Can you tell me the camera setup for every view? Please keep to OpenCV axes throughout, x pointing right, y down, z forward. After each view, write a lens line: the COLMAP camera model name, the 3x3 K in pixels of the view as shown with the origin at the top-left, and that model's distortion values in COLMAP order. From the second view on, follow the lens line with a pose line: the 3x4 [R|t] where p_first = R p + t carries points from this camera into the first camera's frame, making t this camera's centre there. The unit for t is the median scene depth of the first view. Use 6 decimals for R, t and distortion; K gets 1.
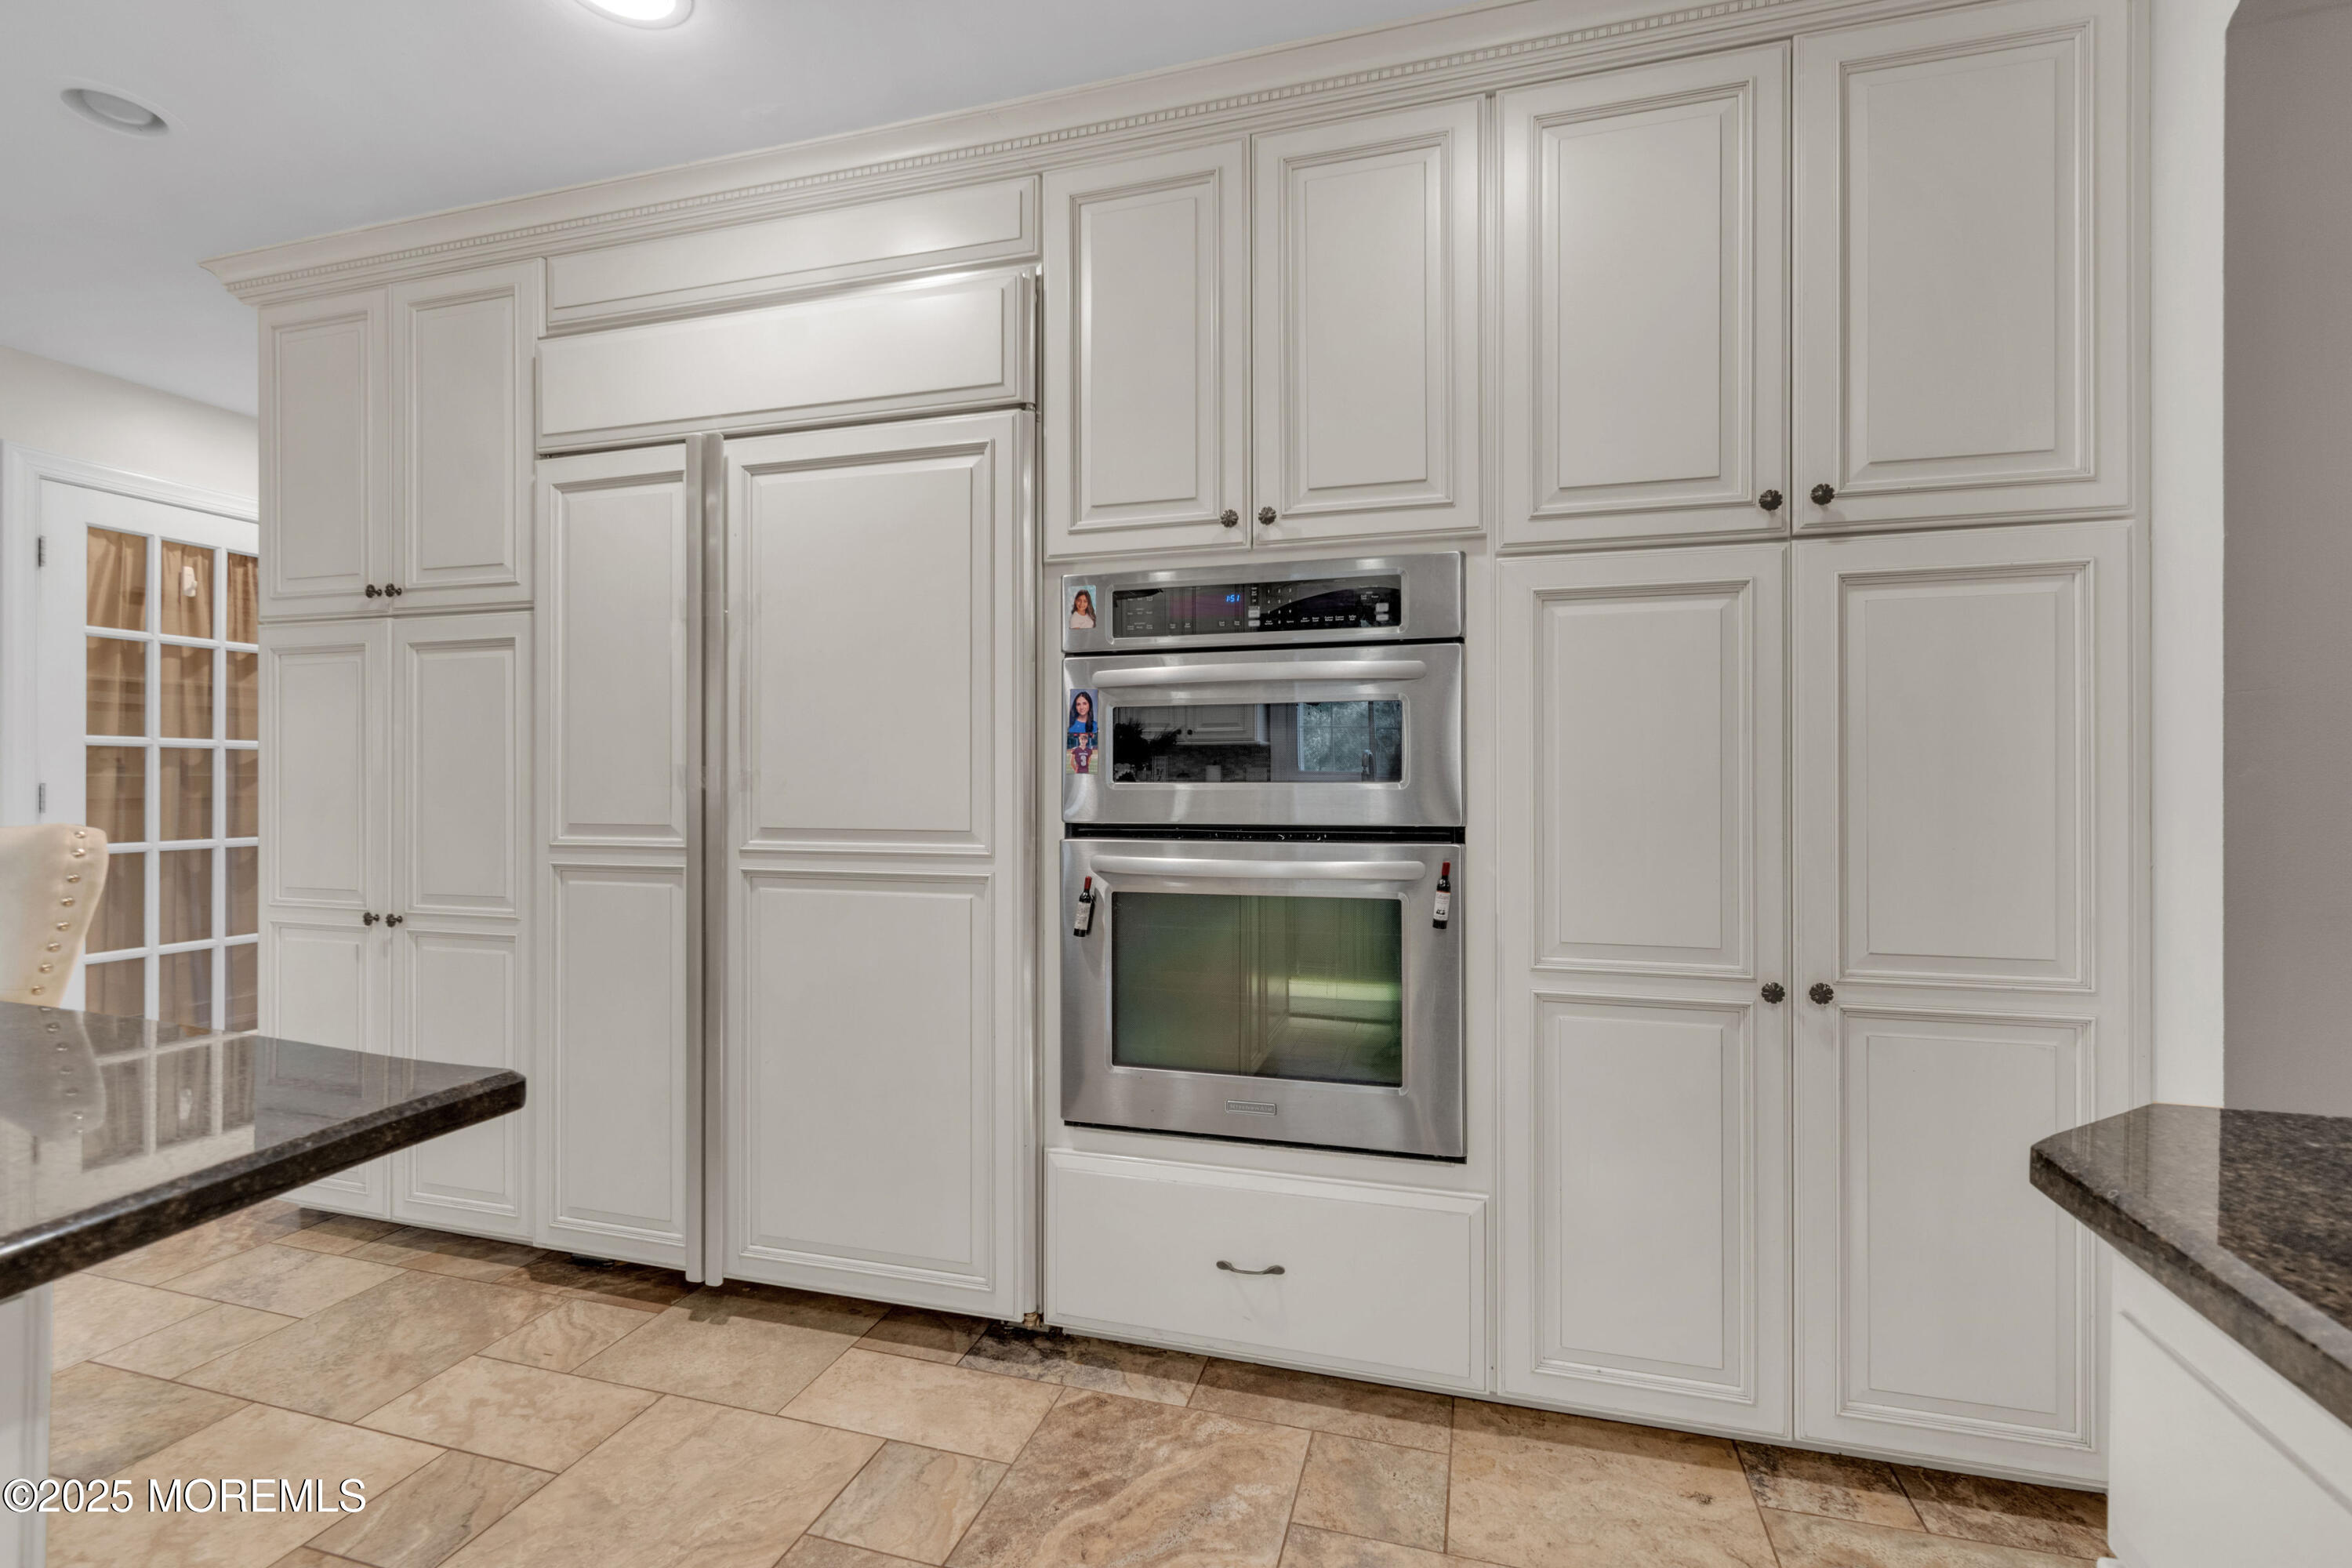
lens RADIAL K [[1071.0, 0, 1164.3], [0, 1071.0, 772.4], [0, 0, 1]] dist [0.001148, 0.000147]
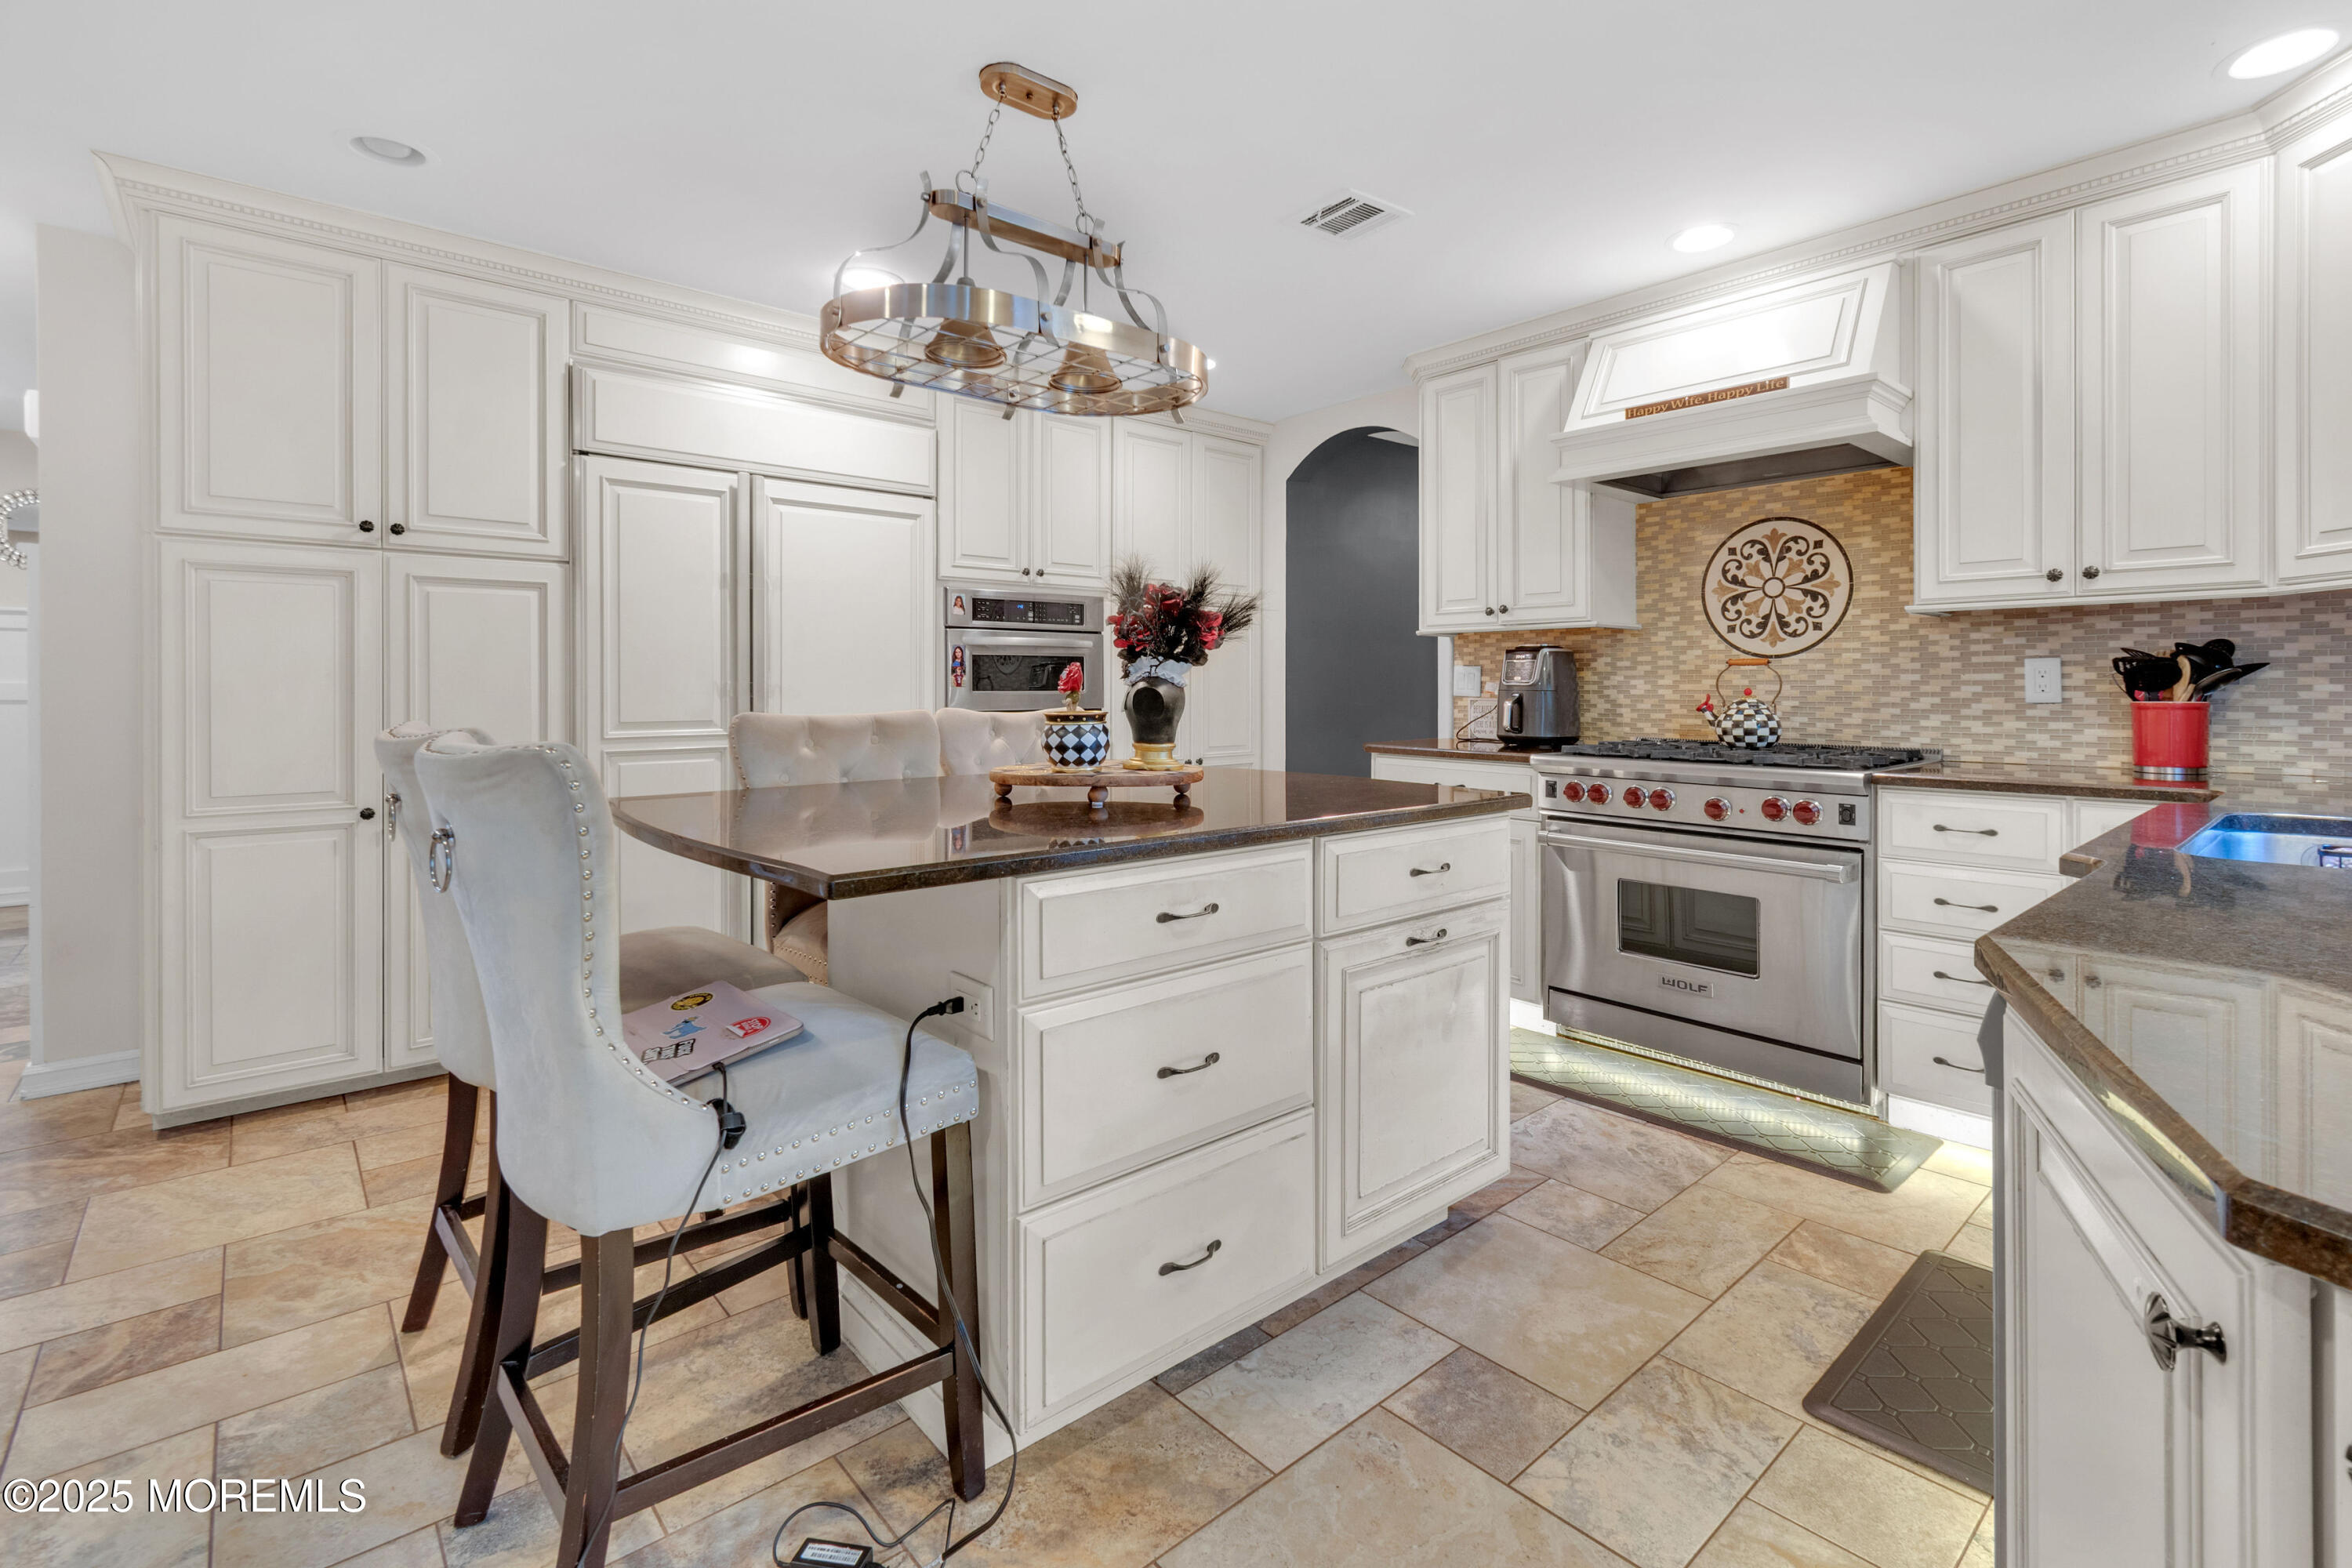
lens RADIAL K [[1071.0, 0, 1200.0], [0, 1071.0, 692.9], [0, 0, 1]] dist [0.001148, 0.000147]
pose [[0.525718, -0.004472, 0.850647, -1.543424], [-0.005443, 0.999948, 0.008621, -0.008183], [-0.850641, -0.009162, 0.525666, -0.437552]]
